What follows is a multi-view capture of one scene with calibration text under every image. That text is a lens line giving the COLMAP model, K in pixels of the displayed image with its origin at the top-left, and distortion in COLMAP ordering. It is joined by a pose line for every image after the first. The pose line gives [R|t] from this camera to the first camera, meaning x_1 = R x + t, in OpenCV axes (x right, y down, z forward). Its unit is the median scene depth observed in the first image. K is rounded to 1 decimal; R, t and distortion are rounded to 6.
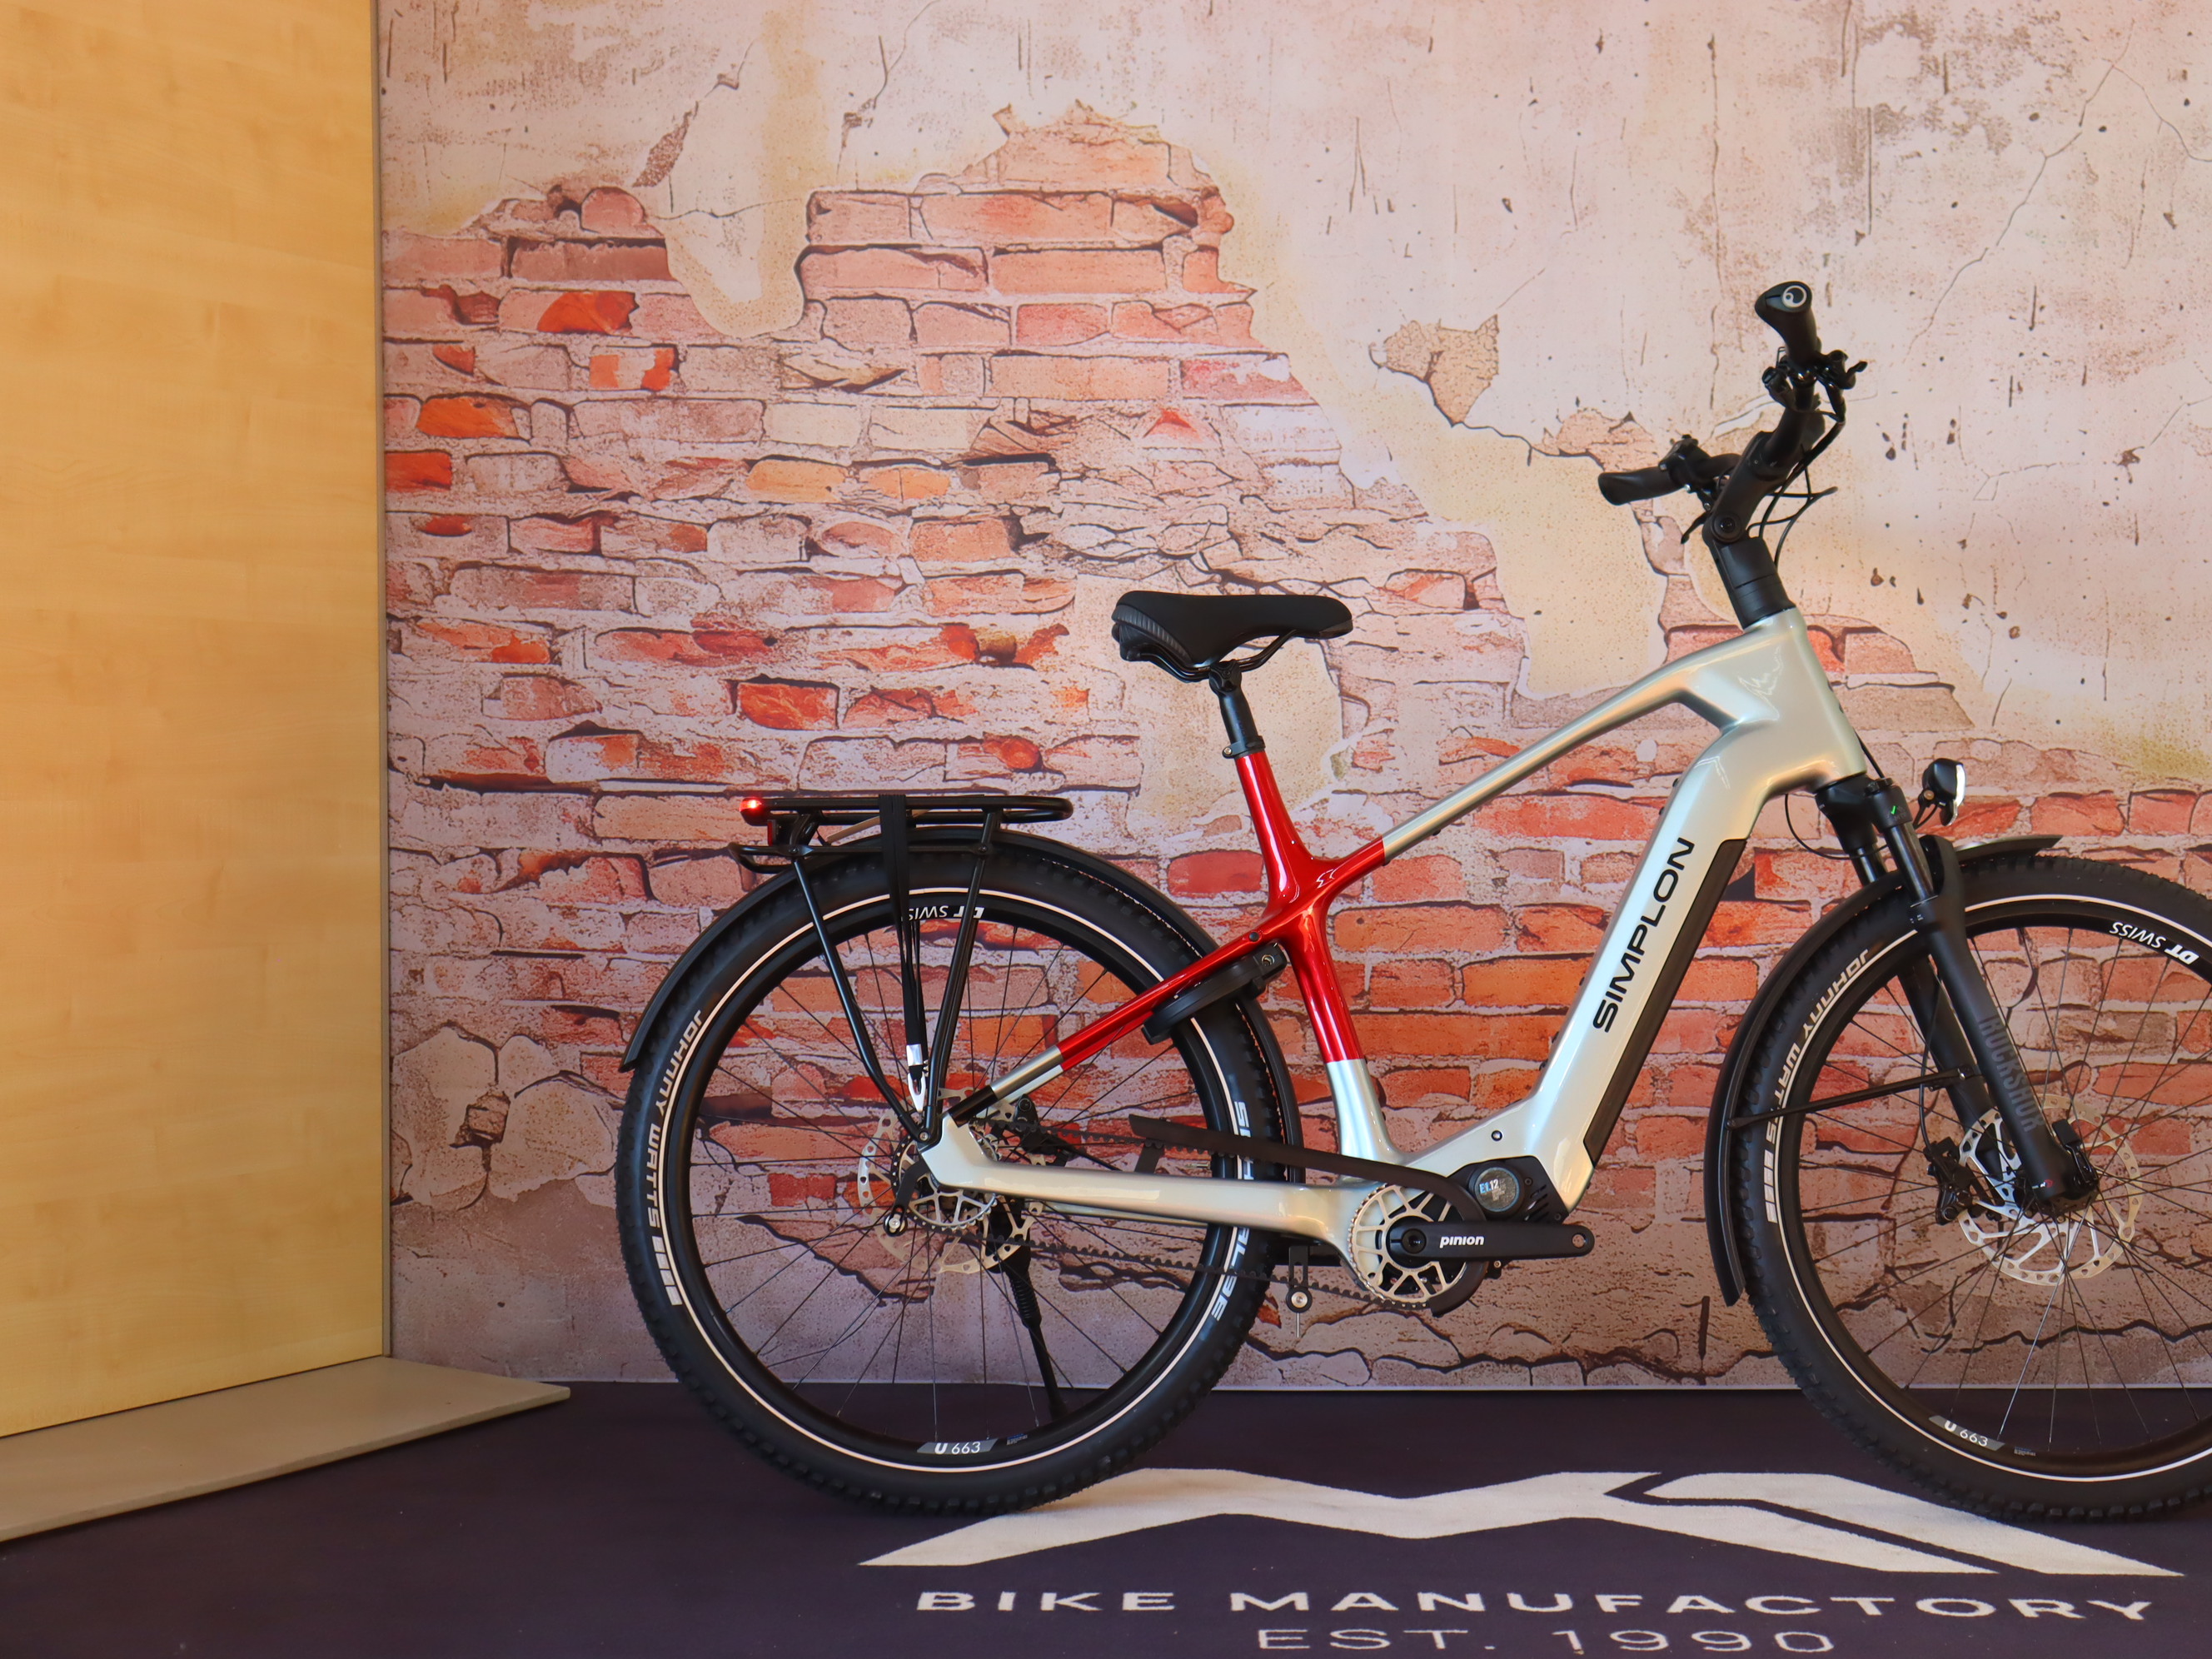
lens RADIAL K [[3867.3, 0, 1094.7], [0, 3867.3, 837.0], [0, 0, 1]] dist [0.077220, 0.317759]
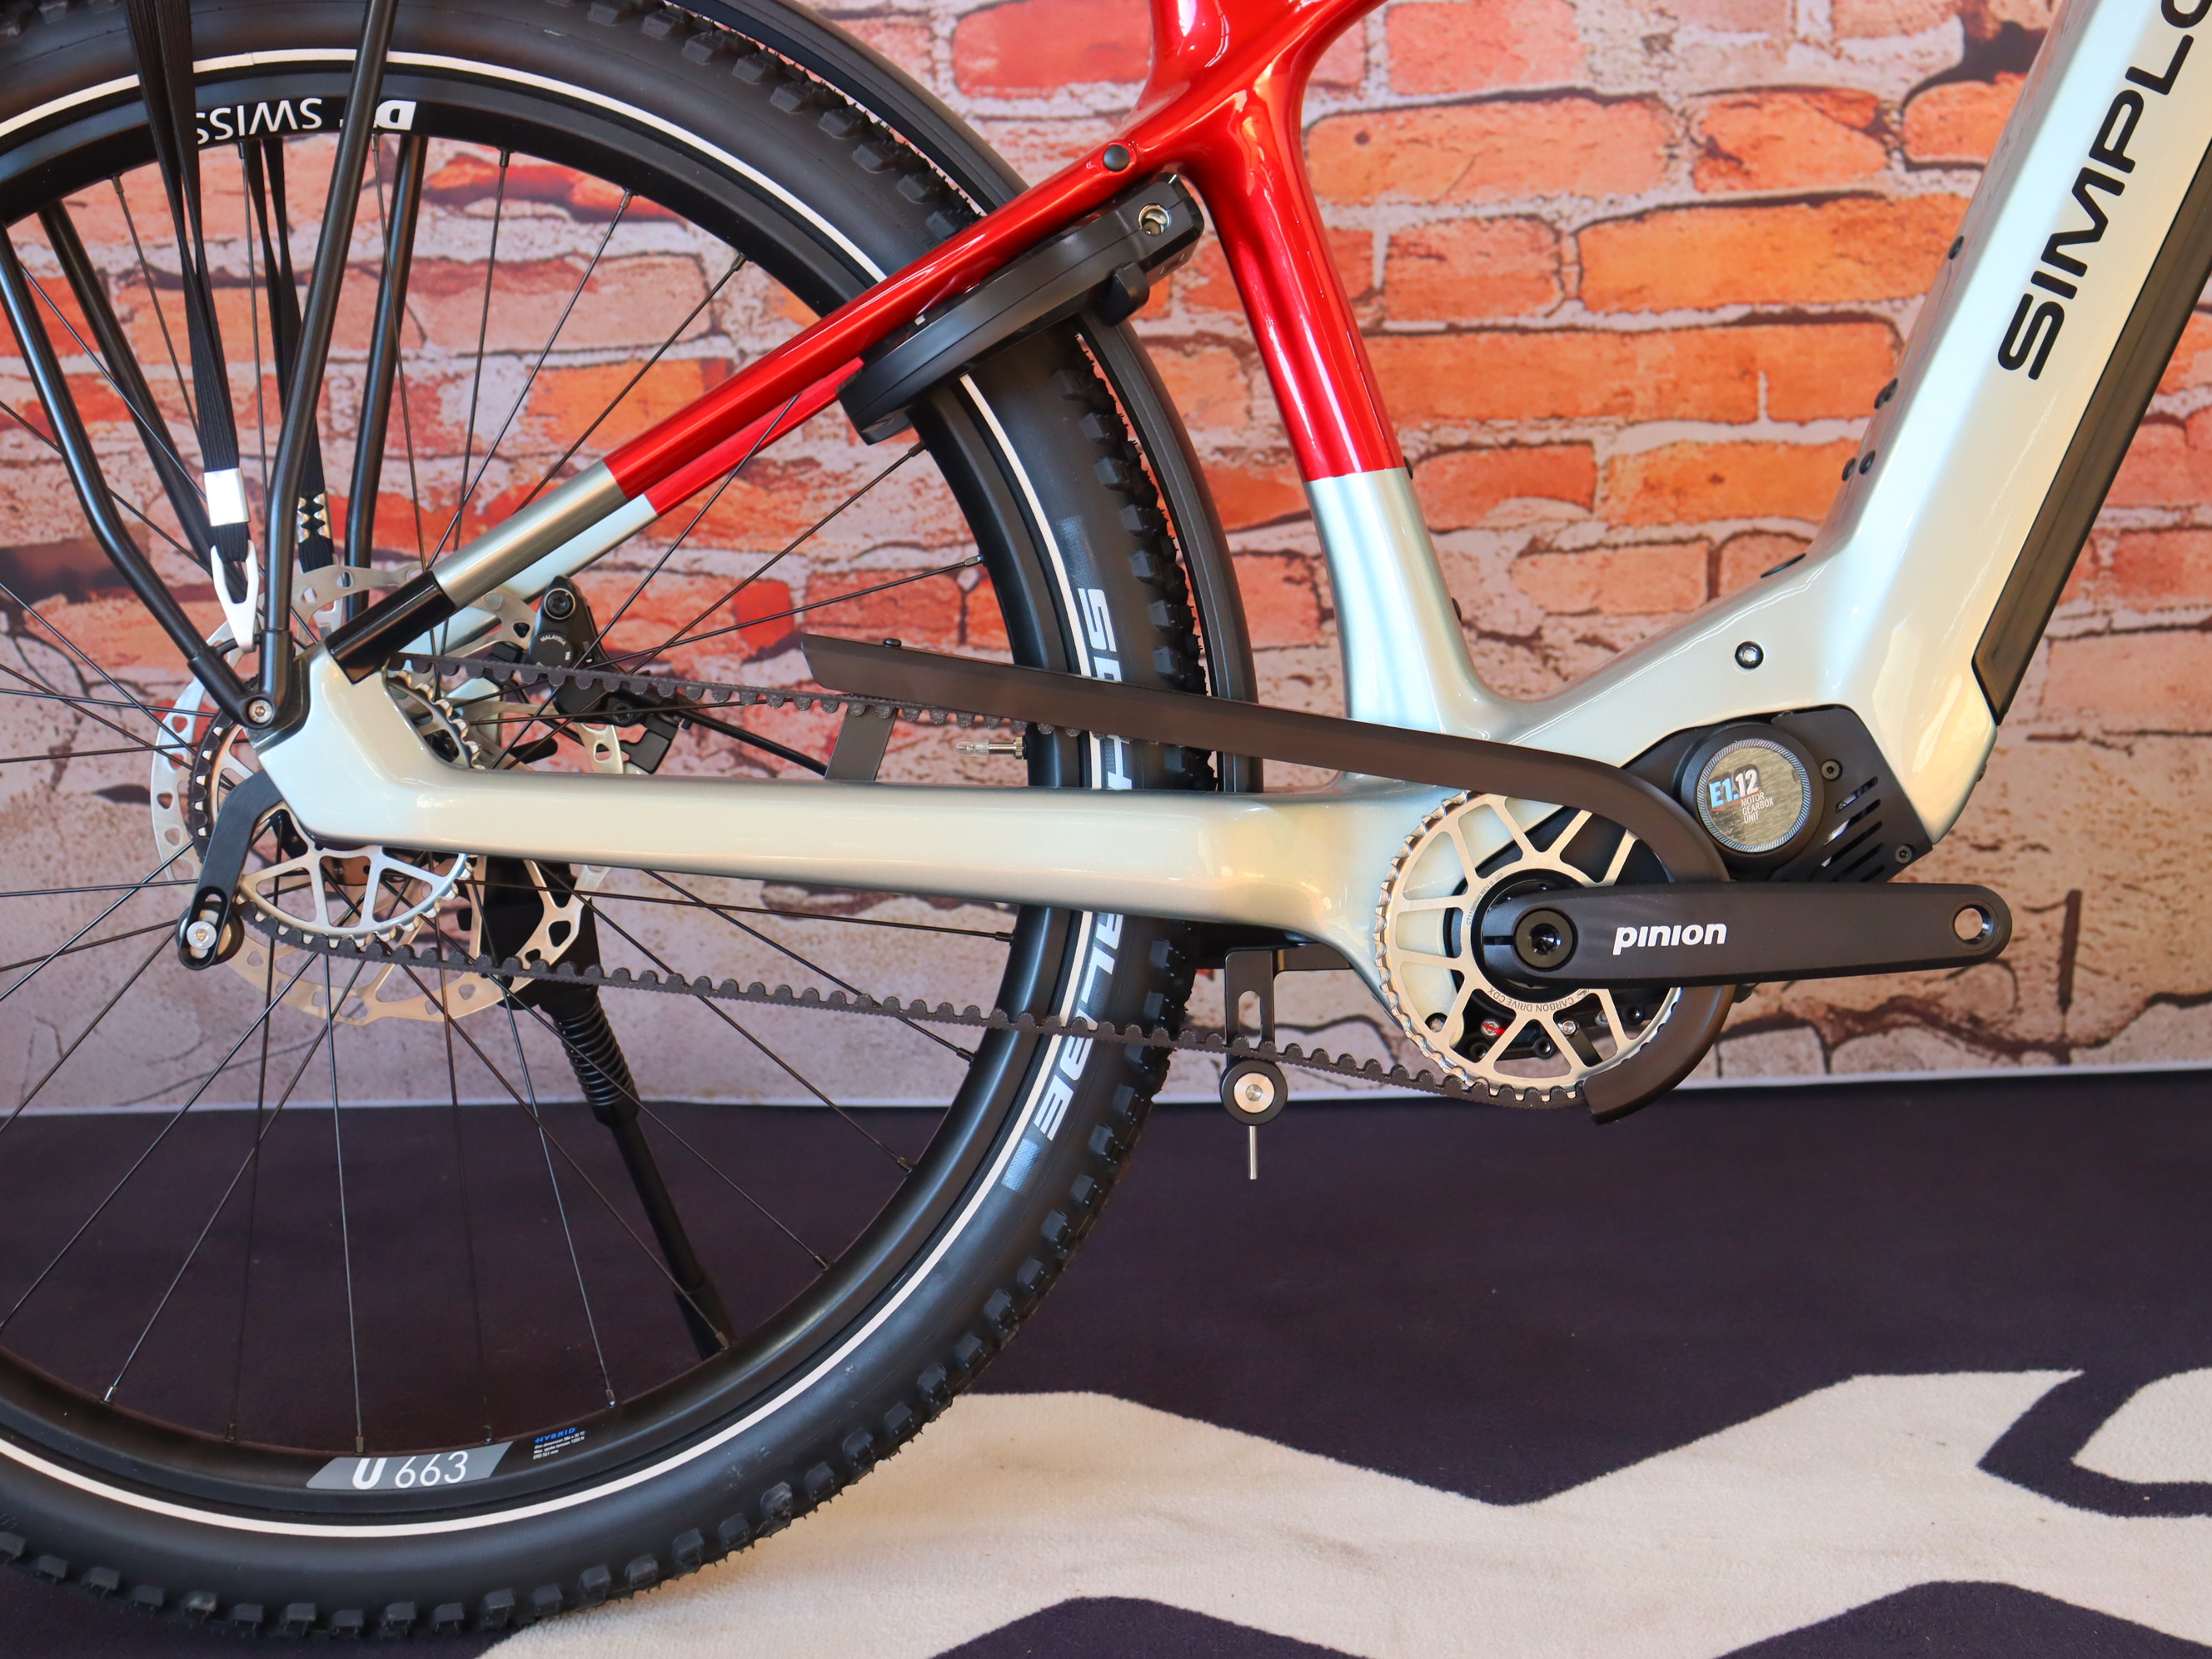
lens RADIAL K [[3867.3, 0, 1094.7], [0, 3867.3, 837.0], [0, 0, 1]] dist [0.077220, 0.317759]
pose [[0.999435, -0.031271, 0.012340, 0.027347], [0.028529, 0.983119, 0.180727, 0.018974], [-0.017783, -0.180273, 0.983456, 0.518083]]
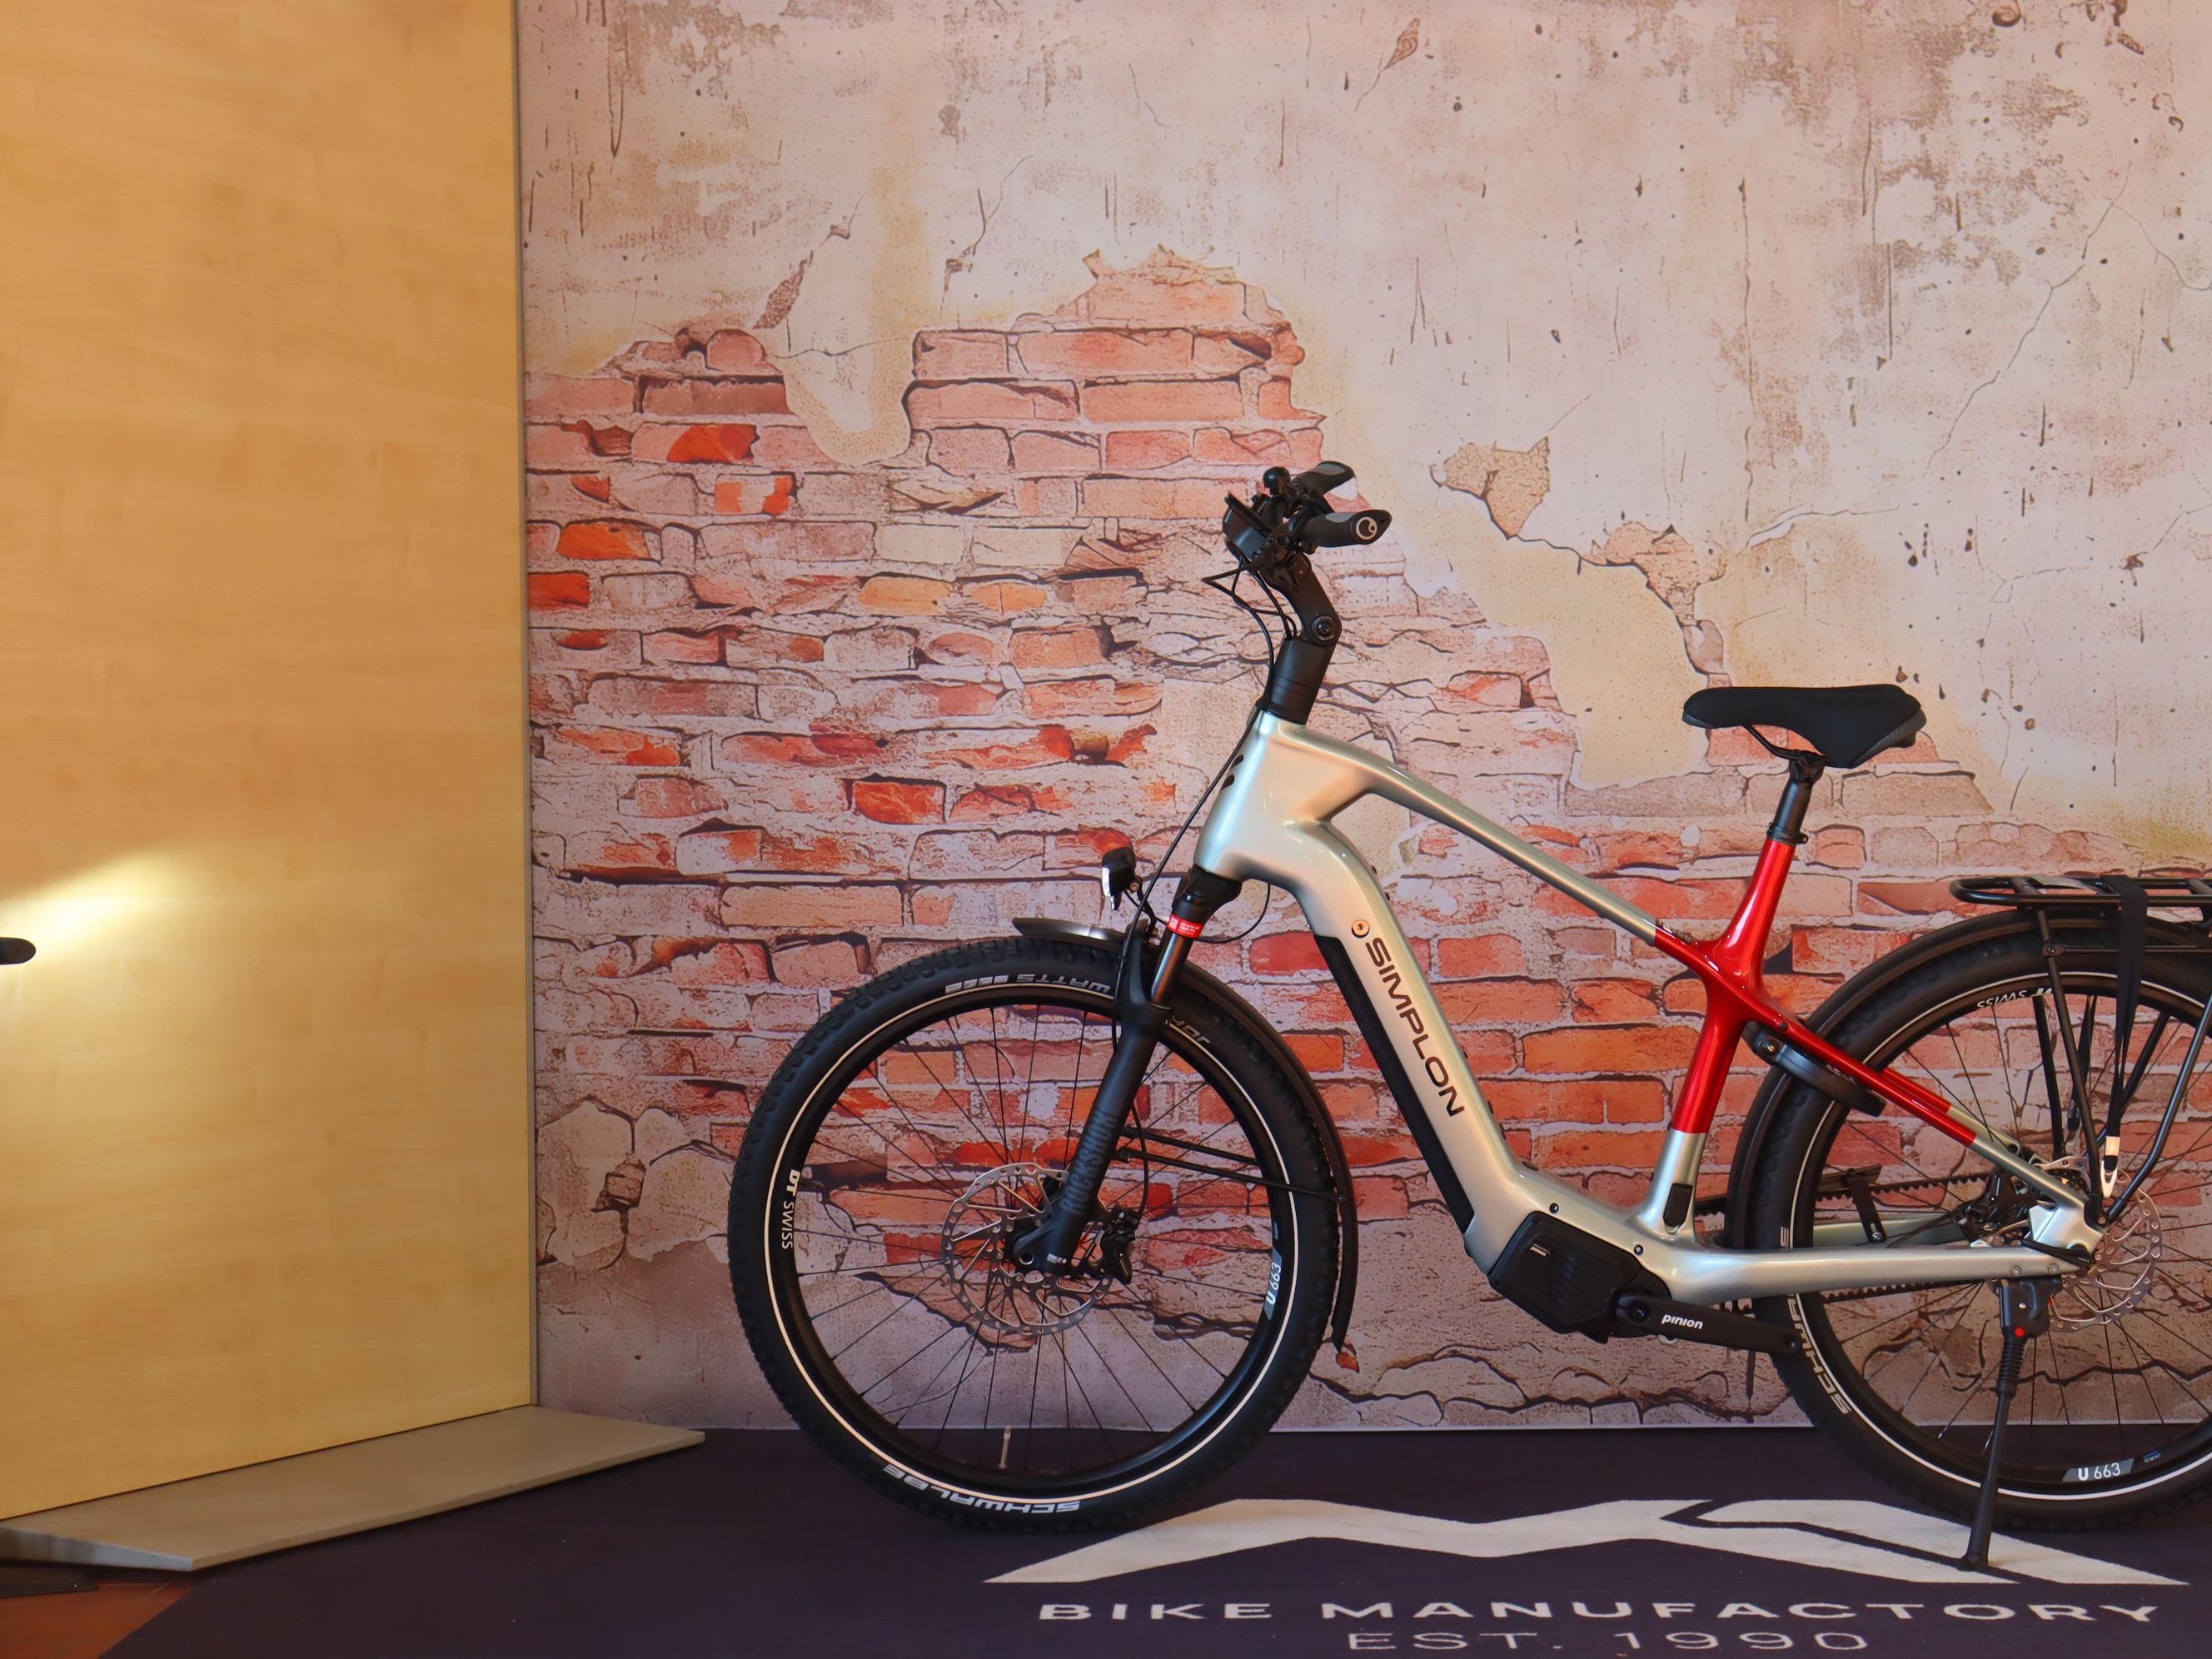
lens RADIAL K [[3855.4, 0, 1098.7], [0, 3855.4, 840.5], [0, 0, 1]] dist [0.082823, 0.324825]
pose [[0.999873, -0.009532, -0.012787, -0.009417], [0.009273, 0.999754, -0.020165, -0.000758], [0.012976, 0.020044, 0.999715, -0.082900]]
